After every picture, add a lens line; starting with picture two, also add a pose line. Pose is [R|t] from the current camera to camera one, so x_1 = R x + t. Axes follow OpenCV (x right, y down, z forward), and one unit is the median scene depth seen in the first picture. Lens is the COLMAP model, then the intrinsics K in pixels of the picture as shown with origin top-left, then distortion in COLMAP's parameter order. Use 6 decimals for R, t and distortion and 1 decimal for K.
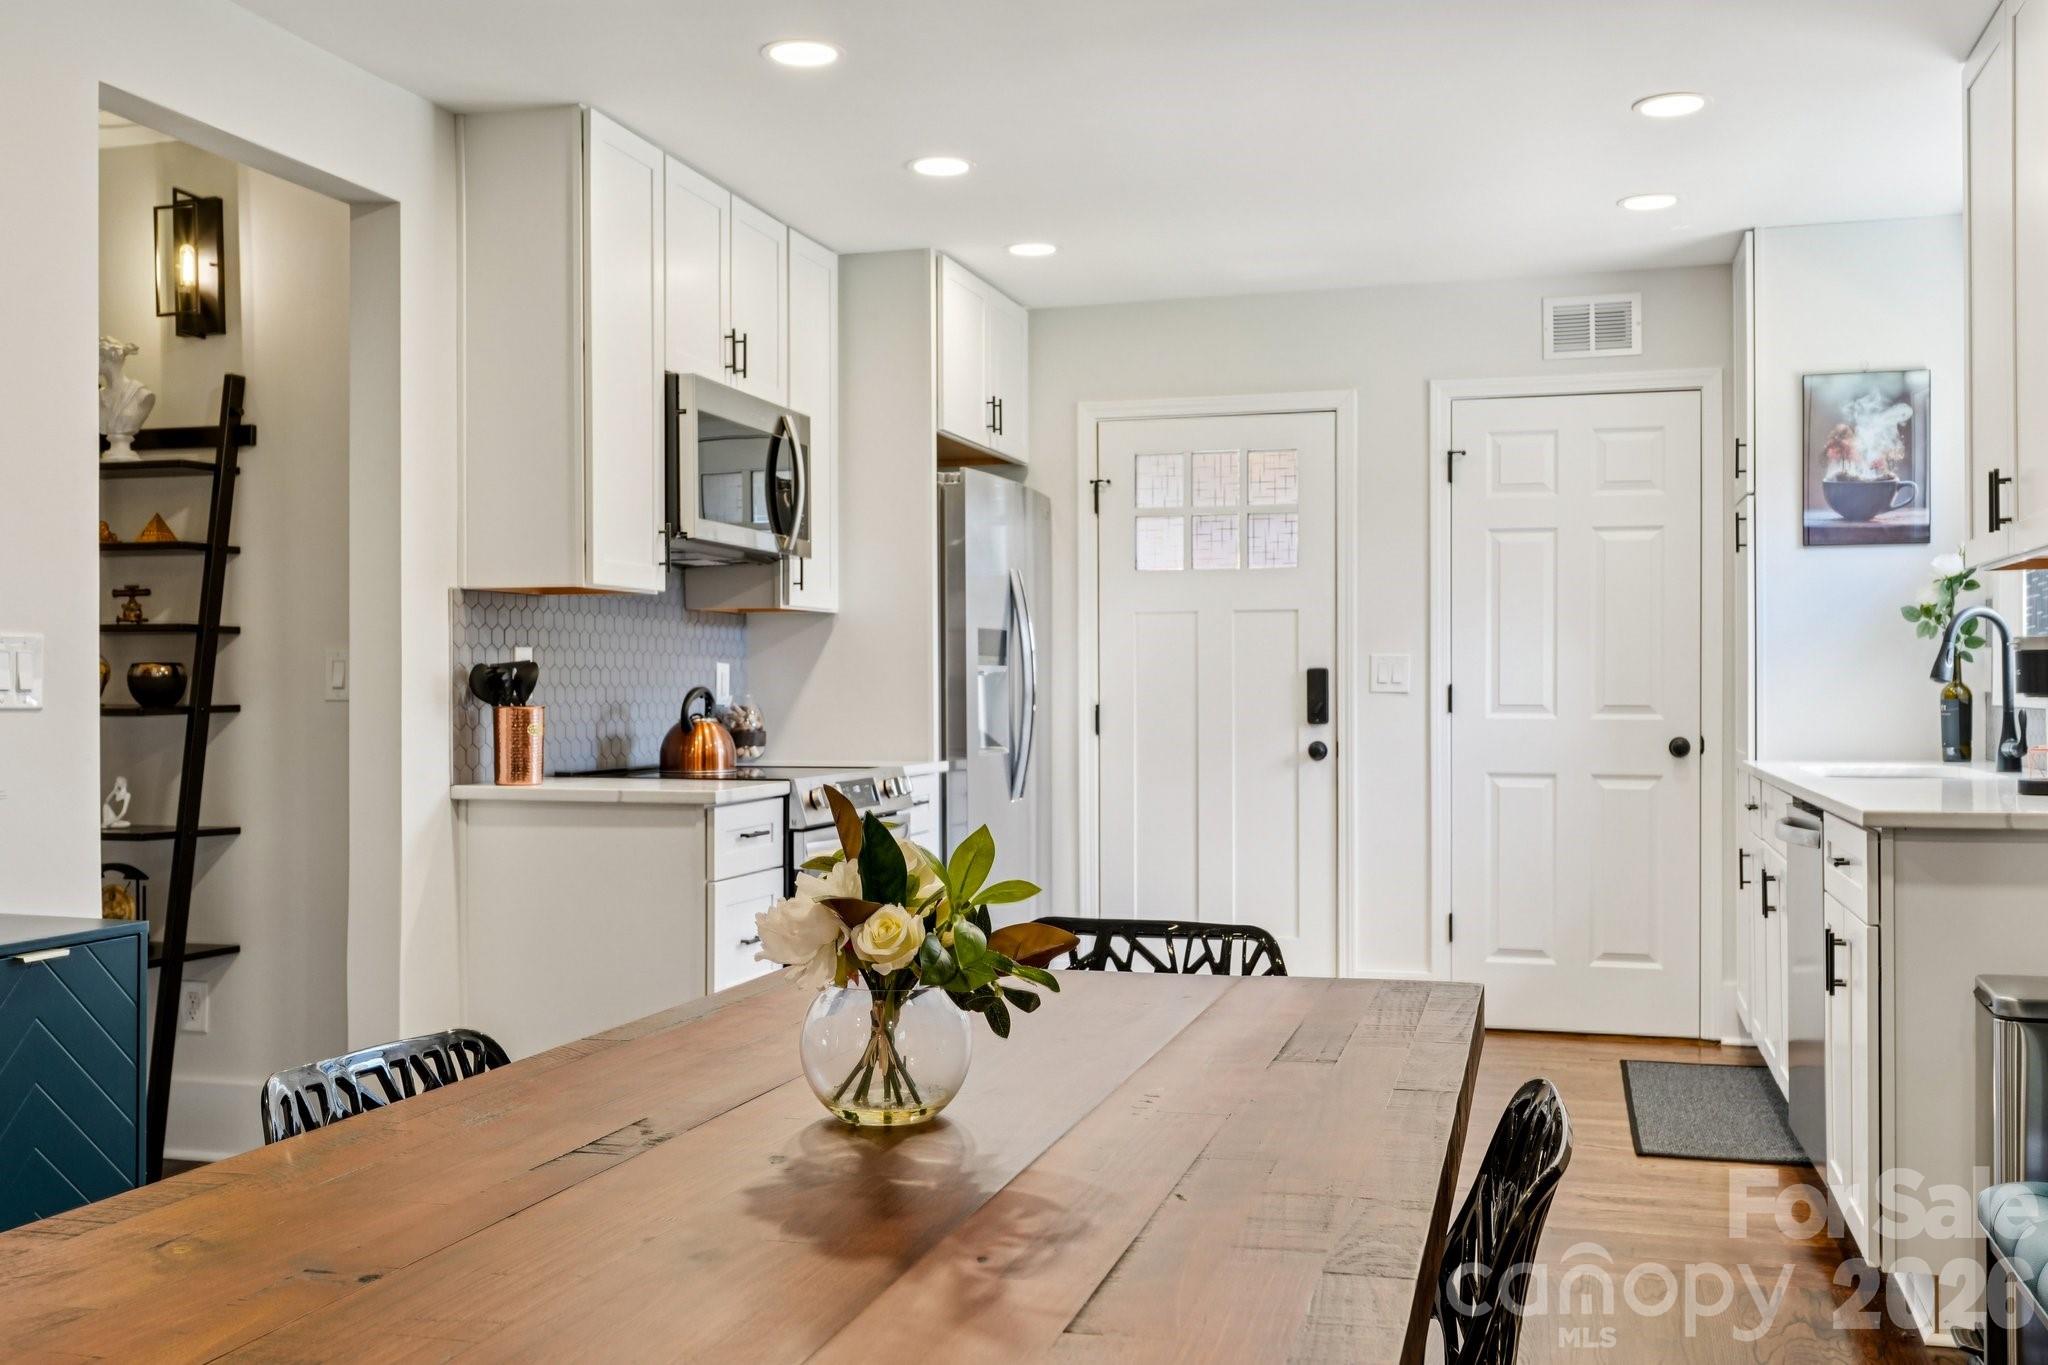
lens RADIAL K [[1908.6, 0, 1020.2], [0, 1908.6, 682.9], [0, 0, 1]] dist [-0.006163, 0.000000]
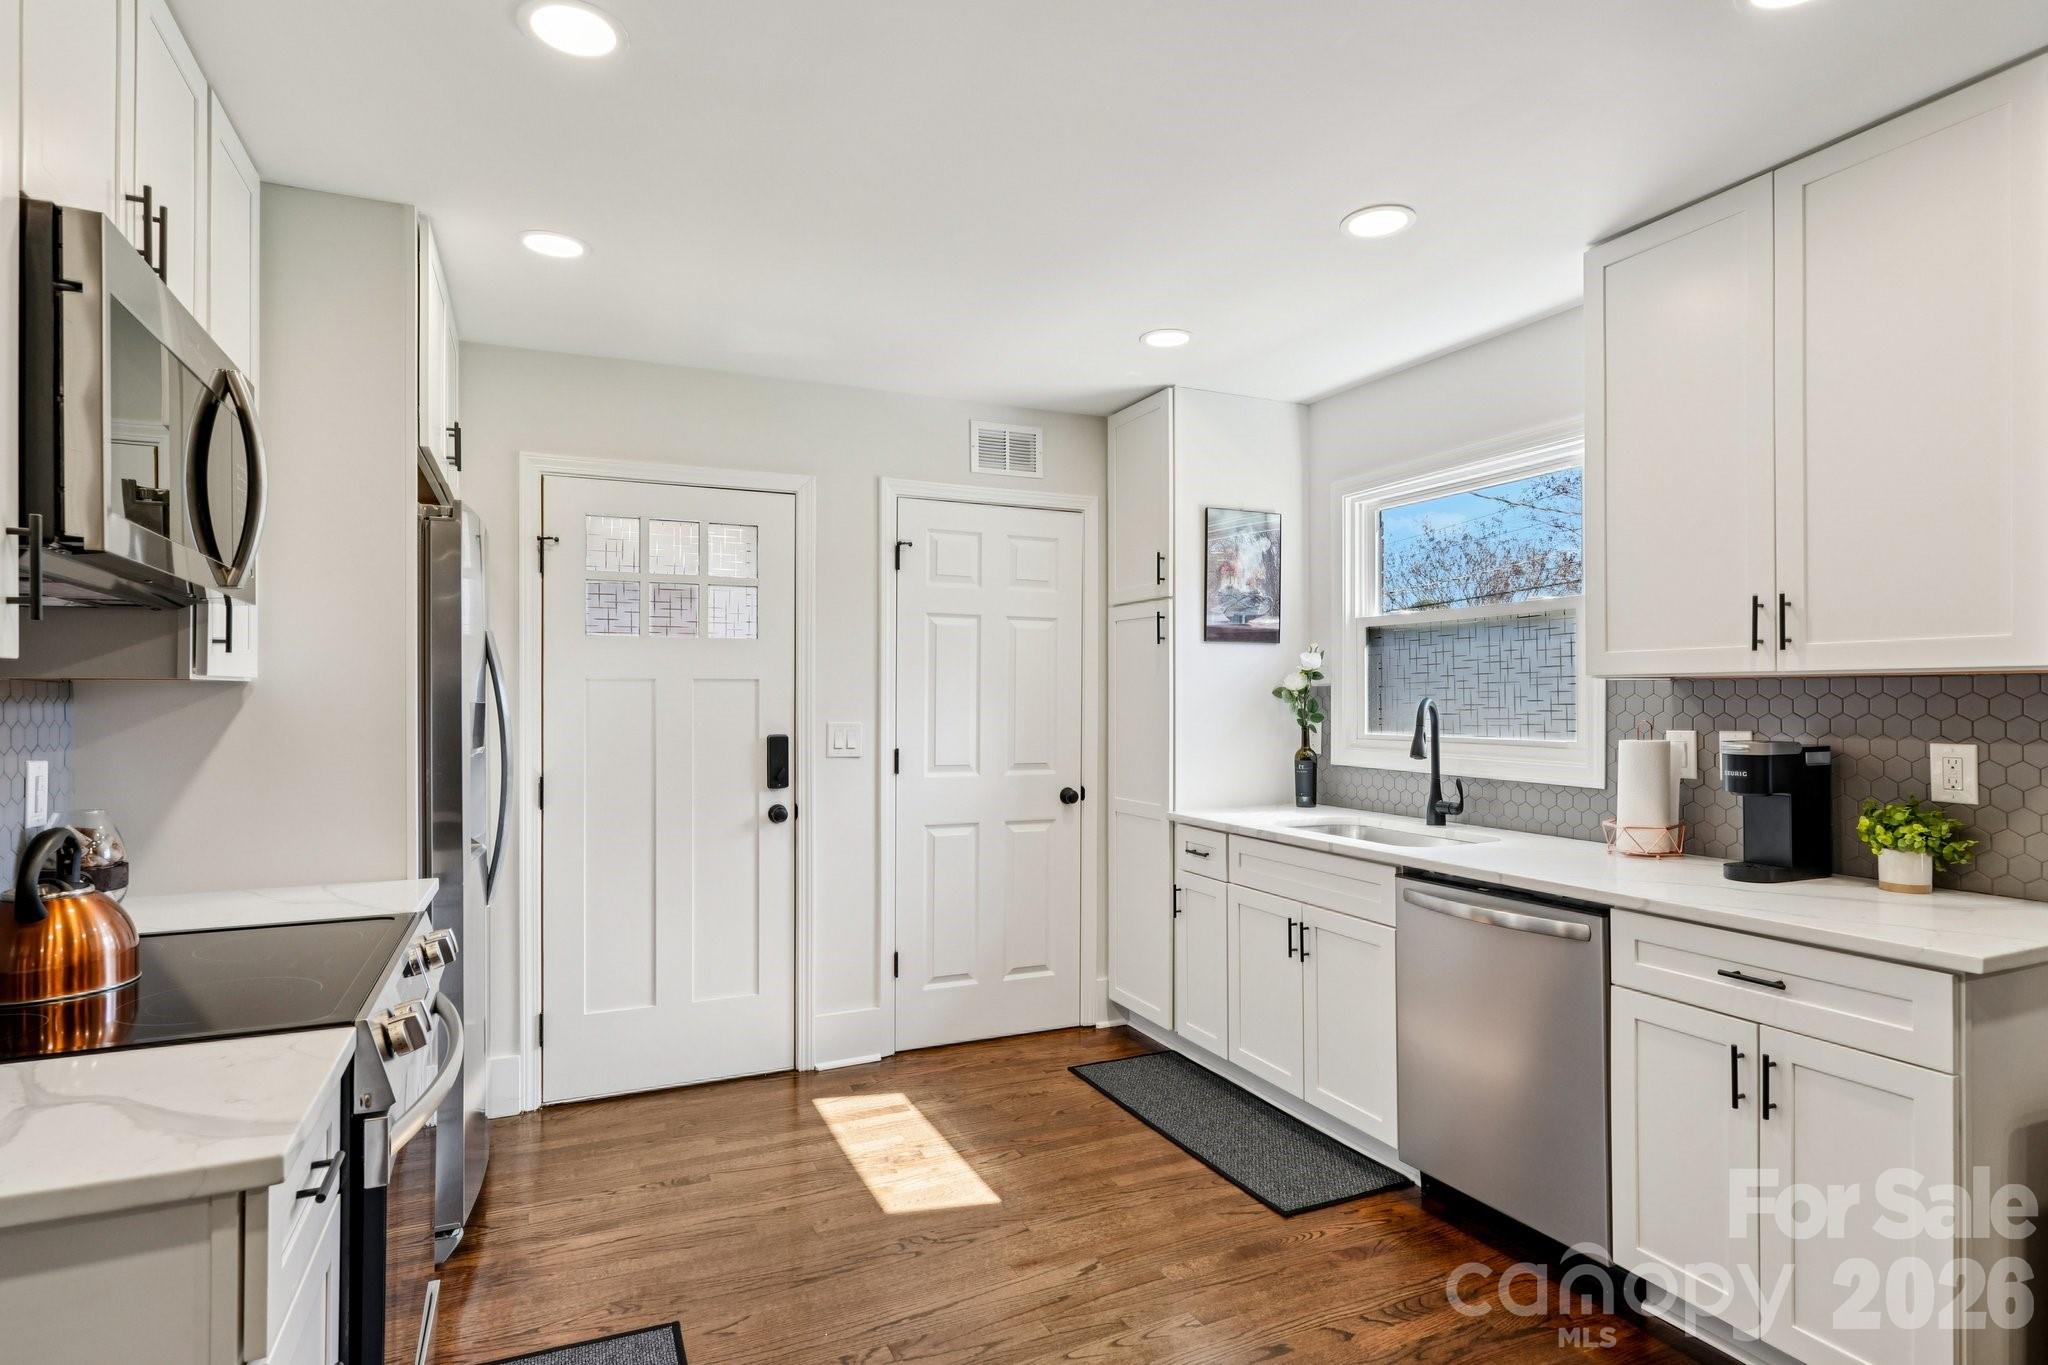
lens RADIAL K [[1060.9, 0, 1029.0], [0, 1060.9, 692.2], [0, 0, 1]] dist [0.000968, 0.000721]
pose [[0.757805, 0.006298, 0.652451, -0.143114], [-0.003142, 0.999977, -0.006004, -0.033503], [-0.652474, 0.002499, 0.757807, 0.544586]]
